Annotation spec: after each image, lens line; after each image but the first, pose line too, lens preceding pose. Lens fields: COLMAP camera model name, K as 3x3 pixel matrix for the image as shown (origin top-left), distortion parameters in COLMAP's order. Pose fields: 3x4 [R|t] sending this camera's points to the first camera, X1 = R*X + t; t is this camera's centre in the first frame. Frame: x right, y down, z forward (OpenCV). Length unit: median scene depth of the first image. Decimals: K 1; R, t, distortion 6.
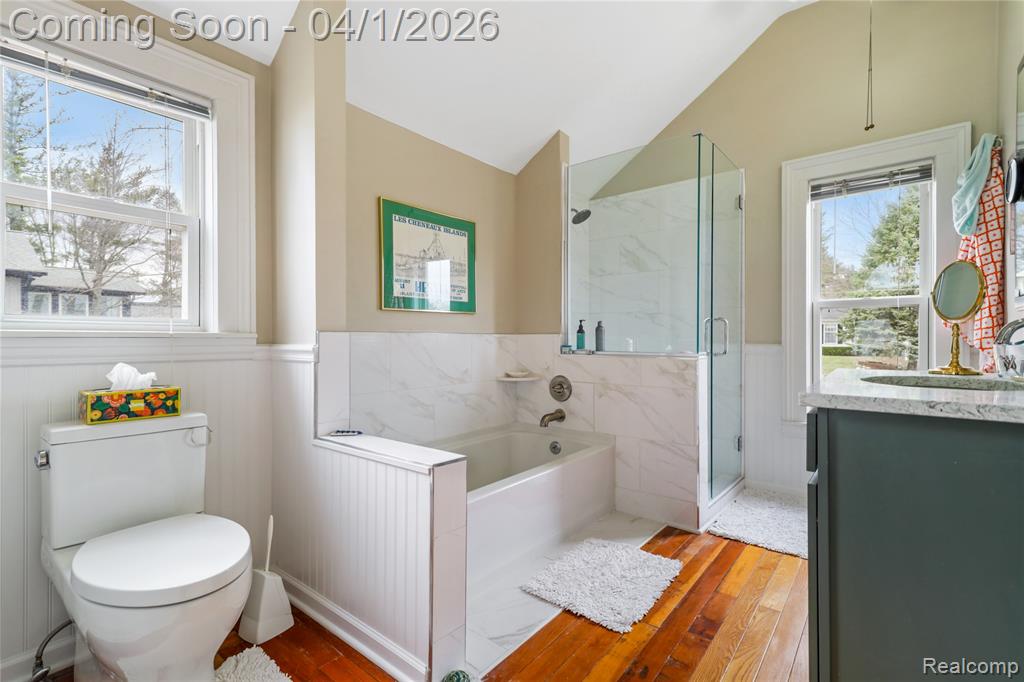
lens RADIAL K [[465.3, 0, 507.1], [0, 465.3, 340.0], [0, 0, 1]] dist [0.003265, 0.000741]
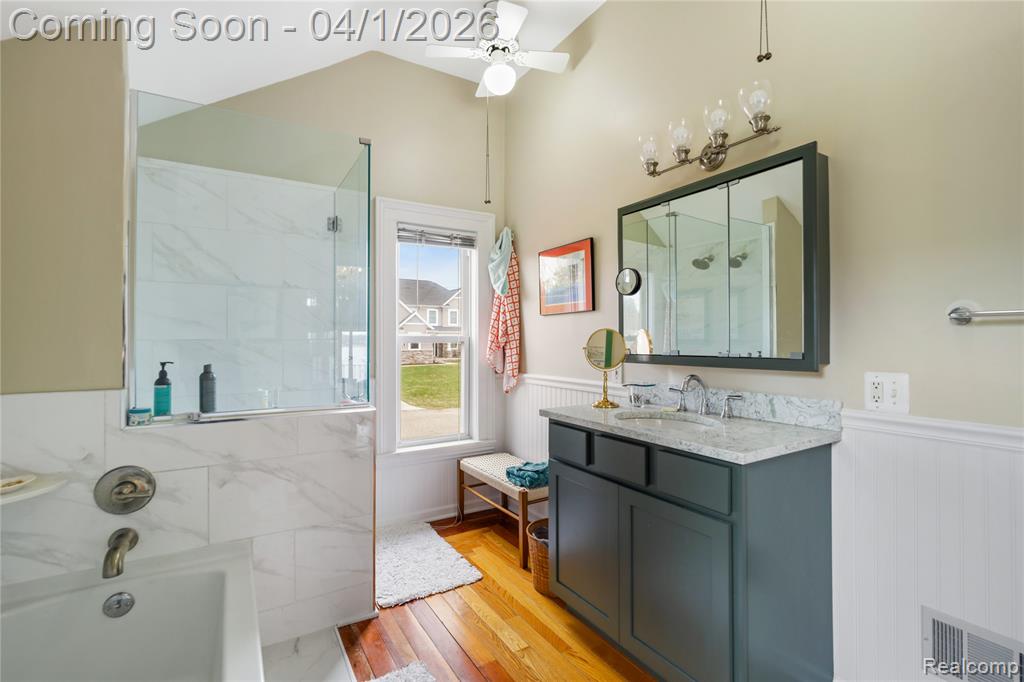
lens RADIAL K [[465.3, 0, 509.3], [0, 465.3, 339.8], [0, 0, 1]] dist [0.003265, 0.000741]
pose [[0.332752, 0.002774, 0.943010, -0.269869], [0.009483, 0.999935, -0.006288, -0.068620], [-0.942967, 0.011035, 0.332704, 0.424432]]
